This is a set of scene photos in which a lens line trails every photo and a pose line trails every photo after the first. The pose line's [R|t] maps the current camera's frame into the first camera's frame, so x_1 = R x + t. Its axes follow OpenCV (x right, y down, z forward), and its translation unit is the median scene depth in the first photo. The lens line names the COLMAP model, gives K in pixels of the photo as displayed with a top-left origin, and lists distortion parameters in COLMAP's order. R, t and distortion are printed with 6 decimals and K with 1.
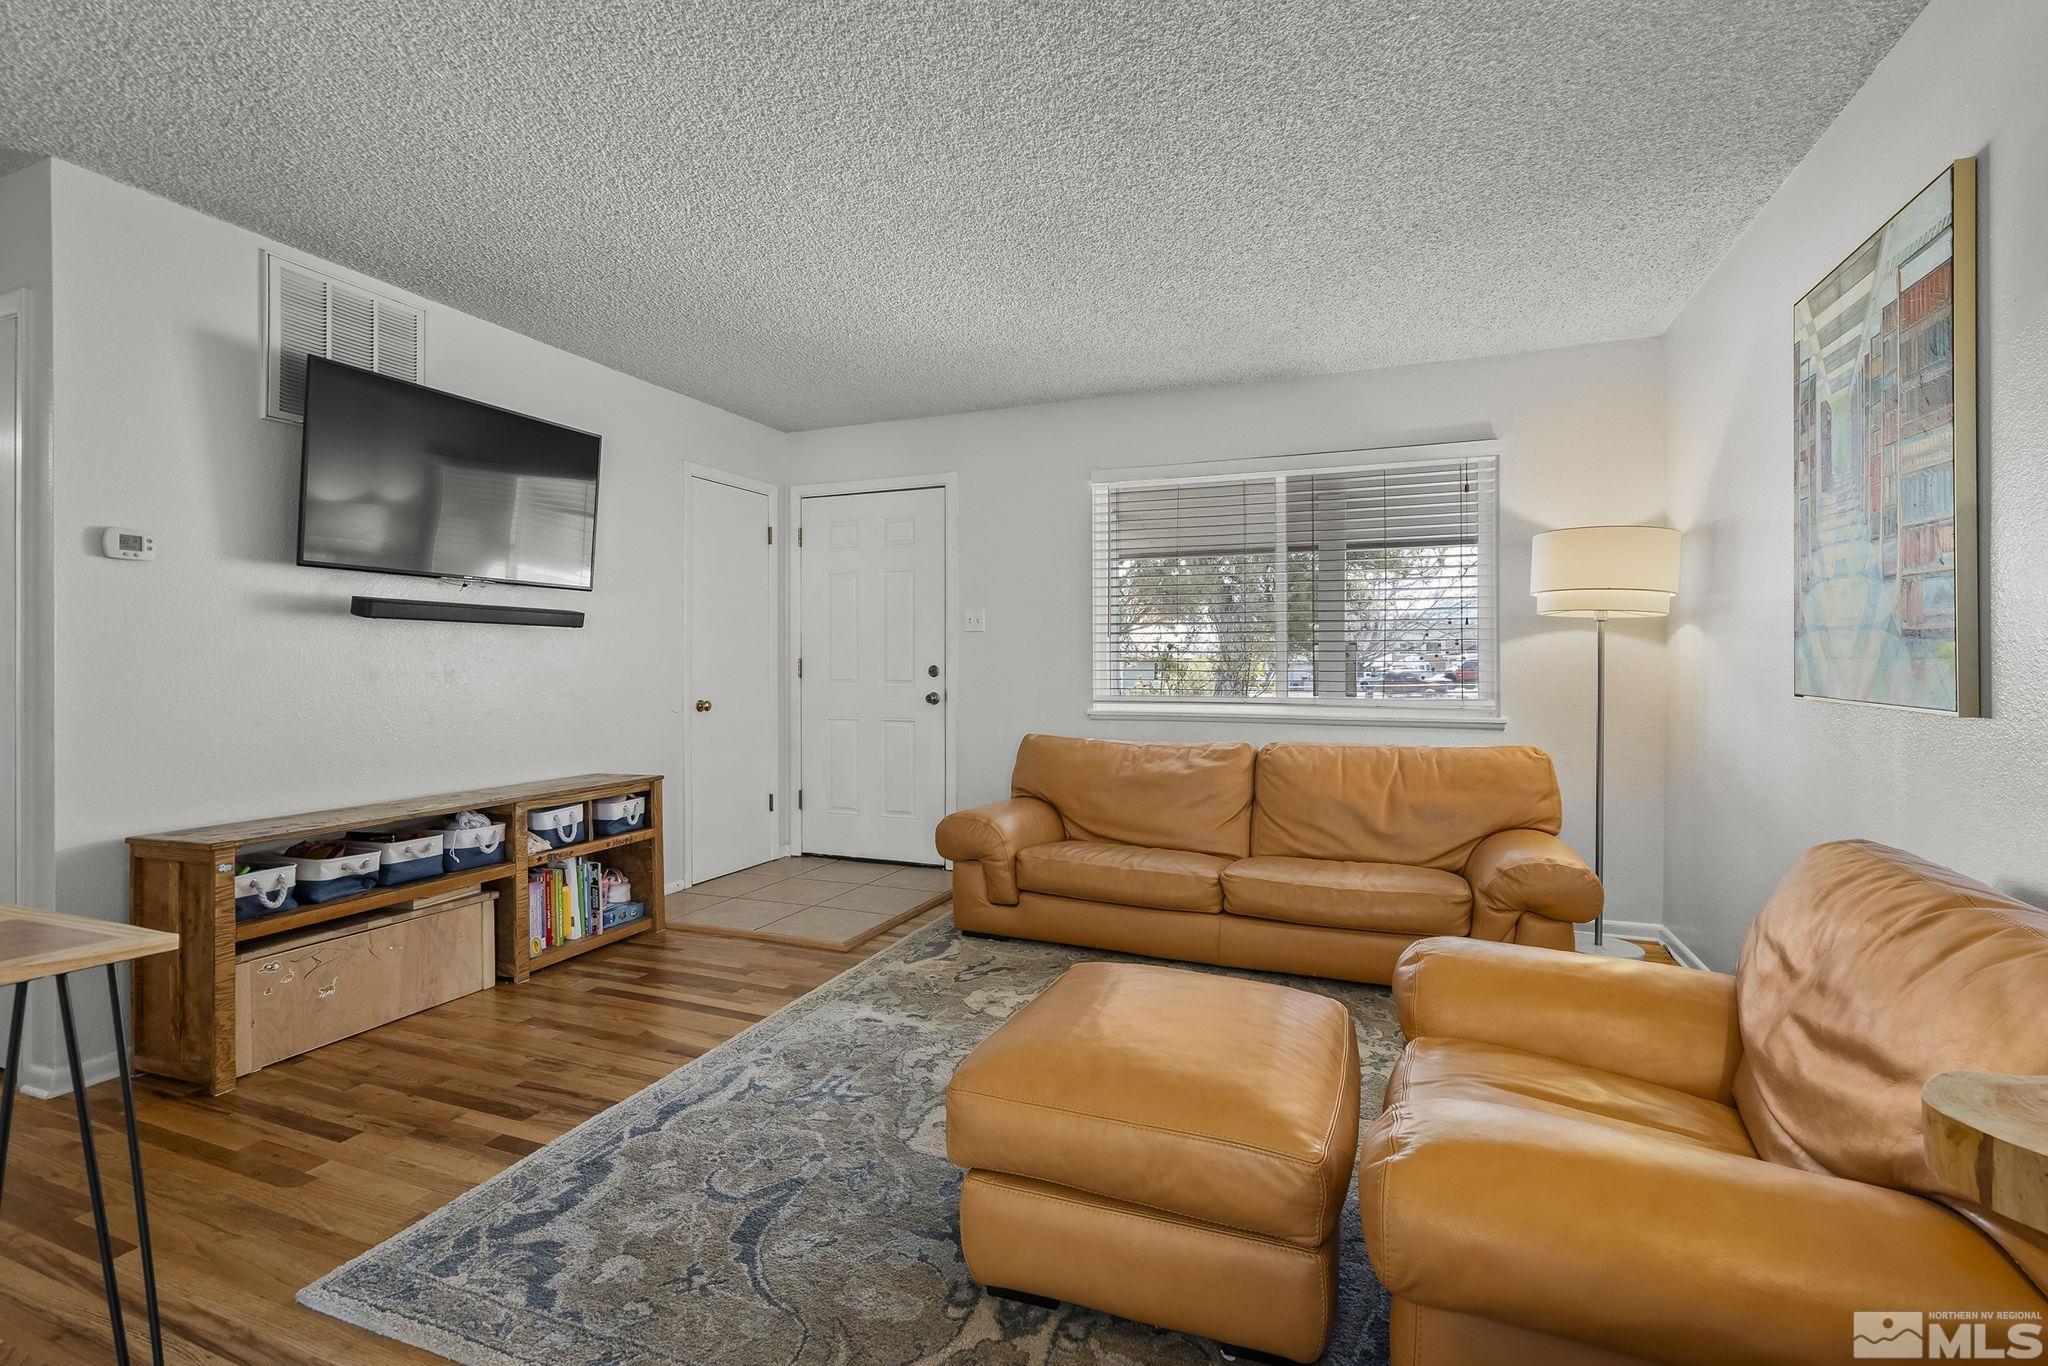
lens RADIAL K [[960.7, 0, 985.6], [0, 960.7, 657.2], [0, 0, 1]] dist [0.003199, 0.000513]
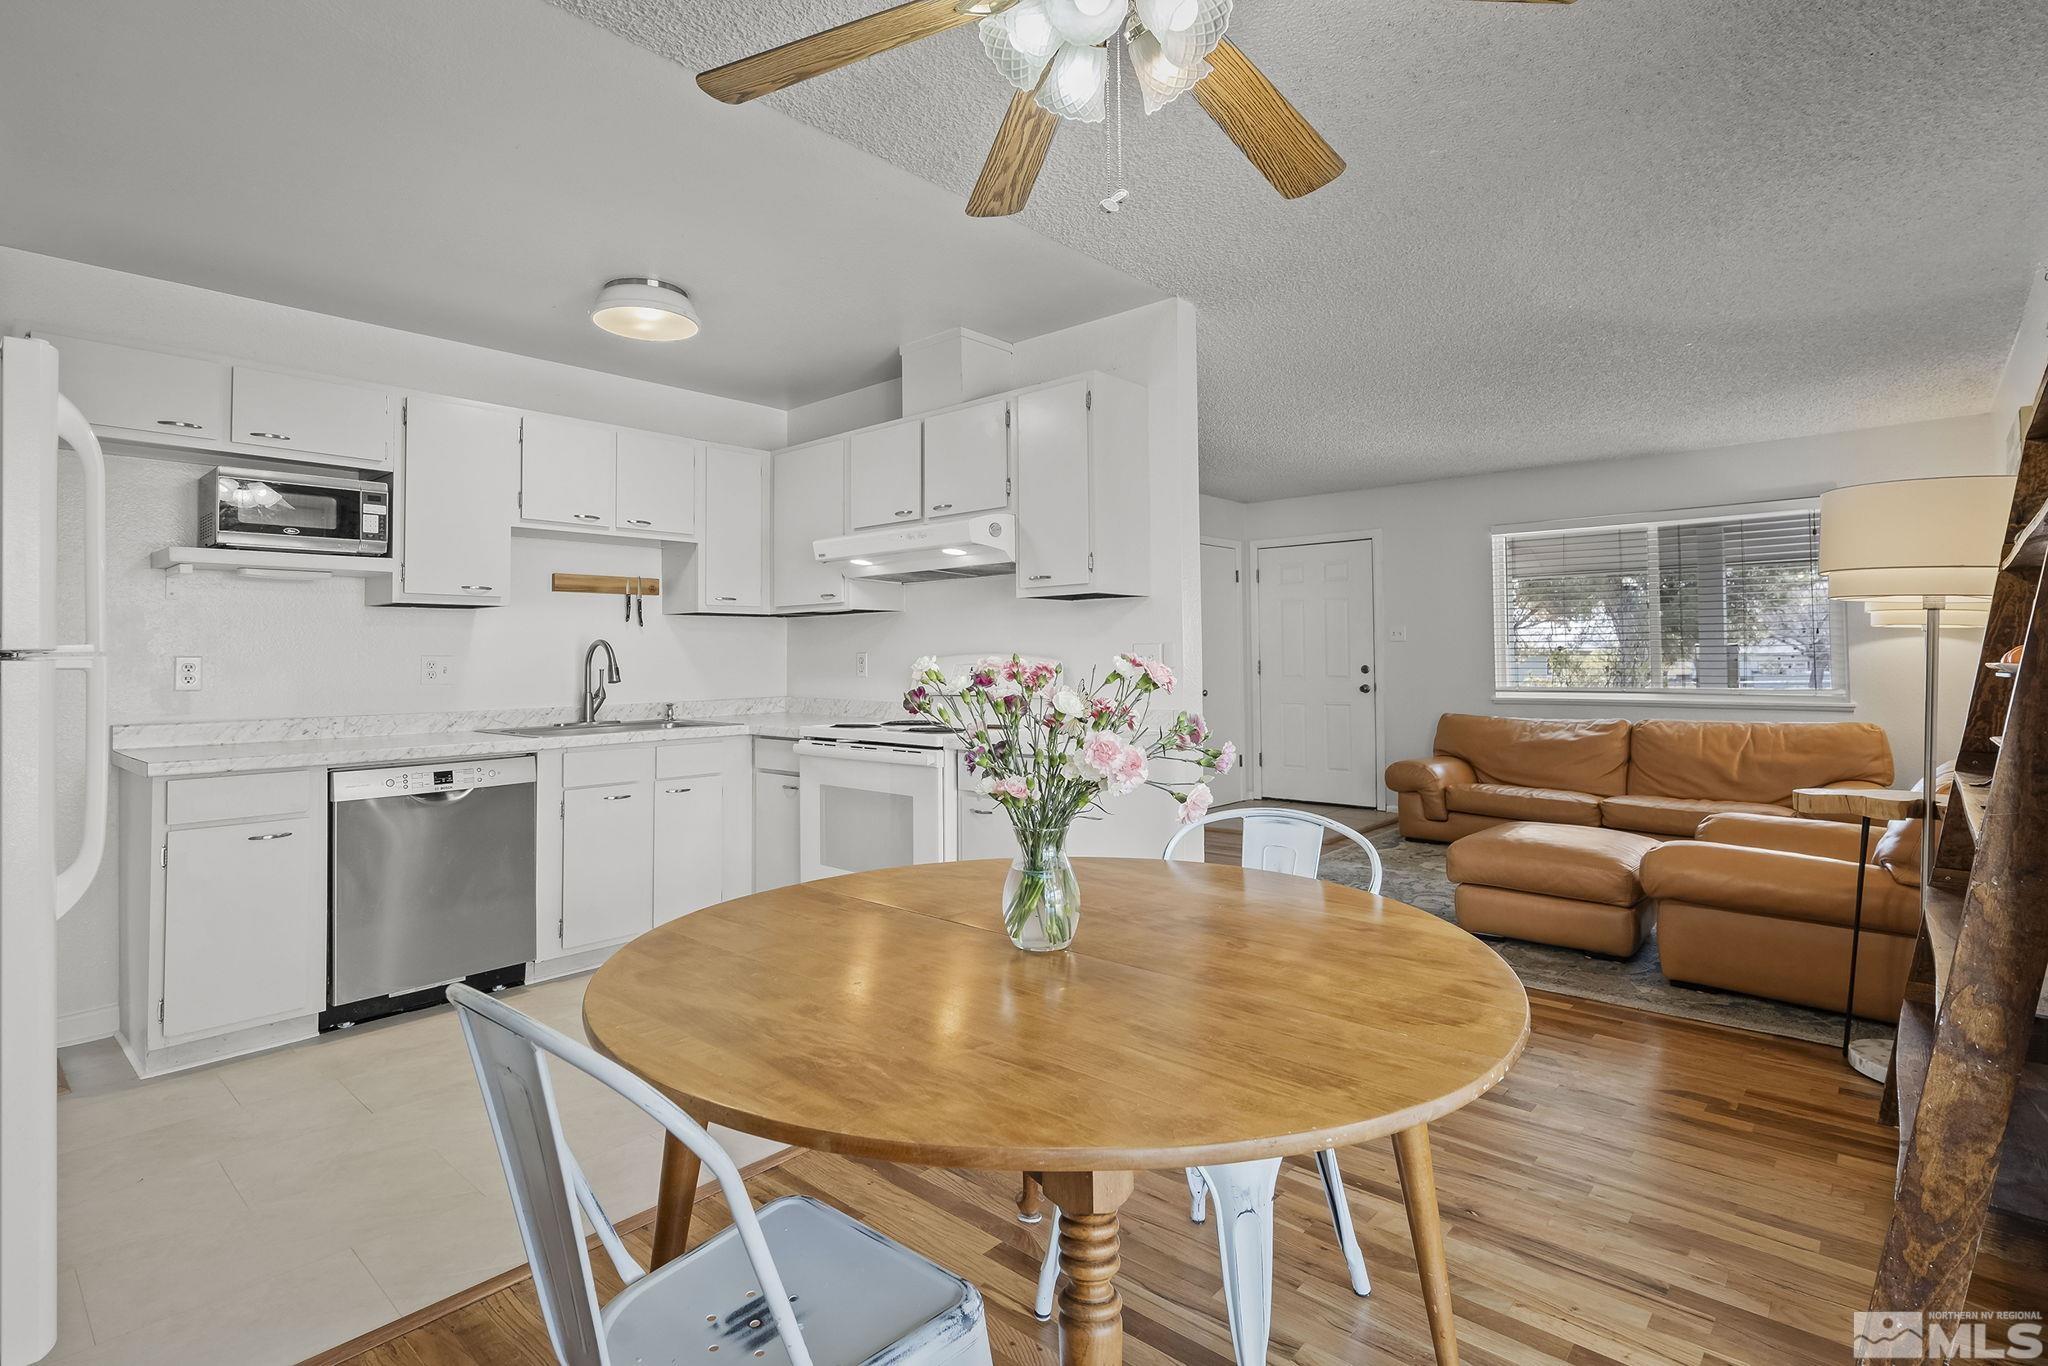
lens RADIAL K [[960.7, 0, 945.1], [0, 960.7, 644.9], [0, 0, 1]] dist [0.003199, 0.000513]
pose [[0.926938, -0.014417, -0.374936, -0.138202], [0.011150, 0.999879, -0.010883, -0.018681], [0.375048, 0.005907, 0.926987, -0.783492]]
